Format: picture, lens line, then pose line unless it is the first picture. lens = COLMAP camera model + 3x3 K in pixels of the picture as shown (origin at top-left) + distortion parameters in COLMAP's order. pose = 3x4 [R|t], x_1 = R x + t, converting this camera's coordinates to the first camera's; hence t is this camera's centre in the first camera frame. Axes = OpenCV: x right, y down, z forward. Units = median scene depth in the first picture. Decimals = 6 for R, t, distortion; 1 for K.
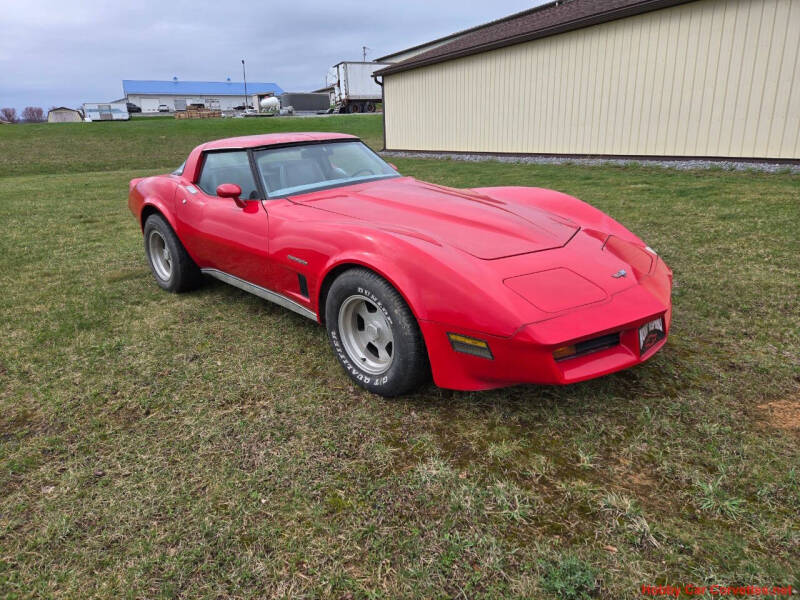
lens RADIAL K [[522.0, 0, 396.6], [0, 522.0, 294.1], [0, 0, 1]] dist [0.059013, -0.046837]
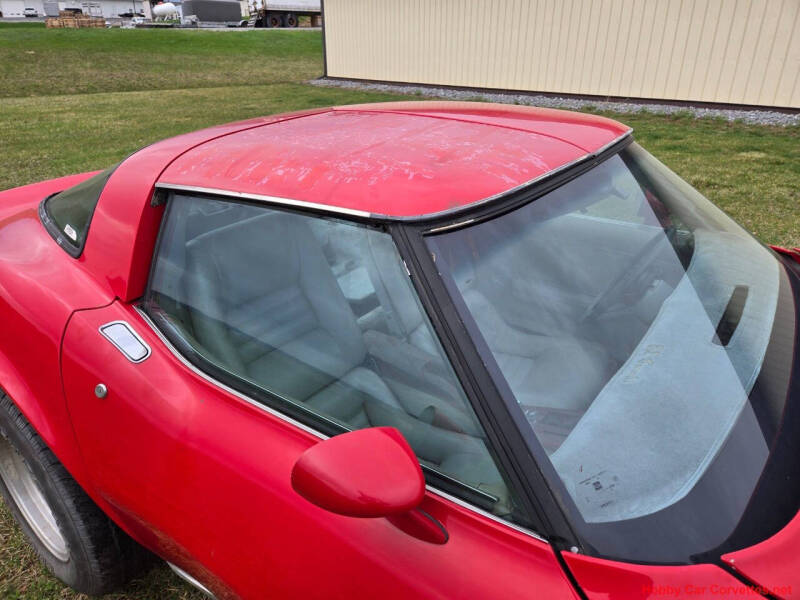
lens RADIAL K [[522.0, 0, 397.0], [0, 522.0, 296.1], [0, 0, 1]] dist [0.059013, -0.046837]
pose [[0.987803, -0.039811, 0.150533, -0.412112], [0.019247, 0.990567, 0.135674, -0.357607], [-0.154514, -0.131122, 0.979251, 1.016180]]
